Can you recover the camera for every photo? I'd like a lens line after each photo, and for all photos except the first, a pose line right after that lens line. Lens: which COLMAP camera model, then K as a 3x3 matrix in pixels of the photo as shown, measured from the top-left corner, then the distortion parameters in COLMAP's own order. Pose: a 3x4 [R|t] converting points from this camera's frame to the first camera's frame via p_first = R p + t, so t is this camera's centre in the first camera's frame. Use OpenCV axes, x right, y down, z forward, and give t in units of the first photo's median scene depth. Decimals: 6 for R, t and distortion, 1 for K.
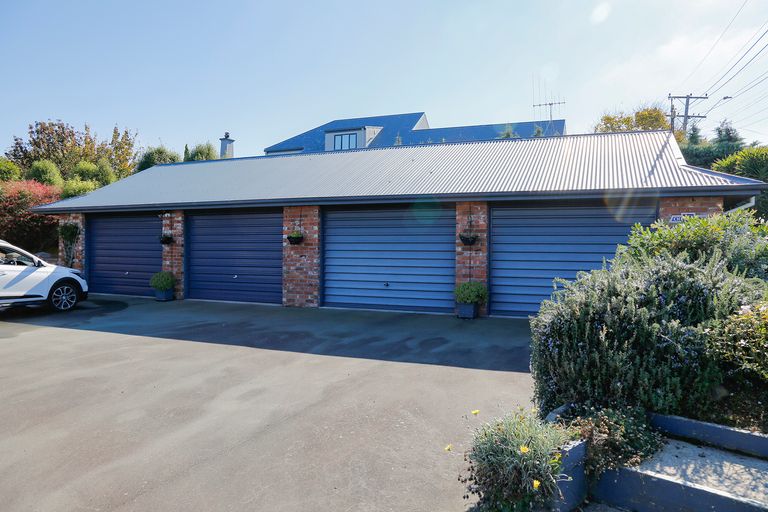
lens RADIAL K [[545.0, 0, 383.2], [0, 545.0, 254.7], [0, 0, 1]] dist [-0.047375, -0.002125]
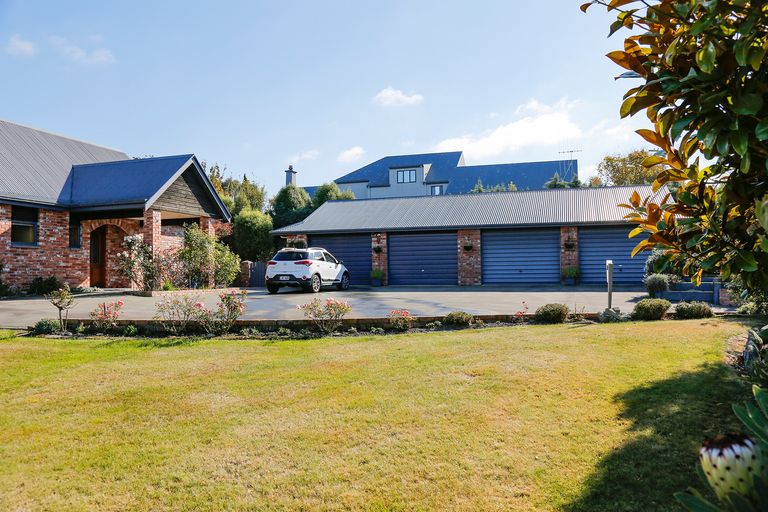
lens RADIAL K [[622.4, 0, 384.2], [0, 622.4, 257.1], [0, 0, 1]] dist [-0.056219, 0.000436]
pose [[0.995854, -0.014677, 0.089771, -0.613458], [0.018021, 0.999169, -0.036556, 0.072596], [-0.089160, 0.038022, 0.995291, -1.007960]]
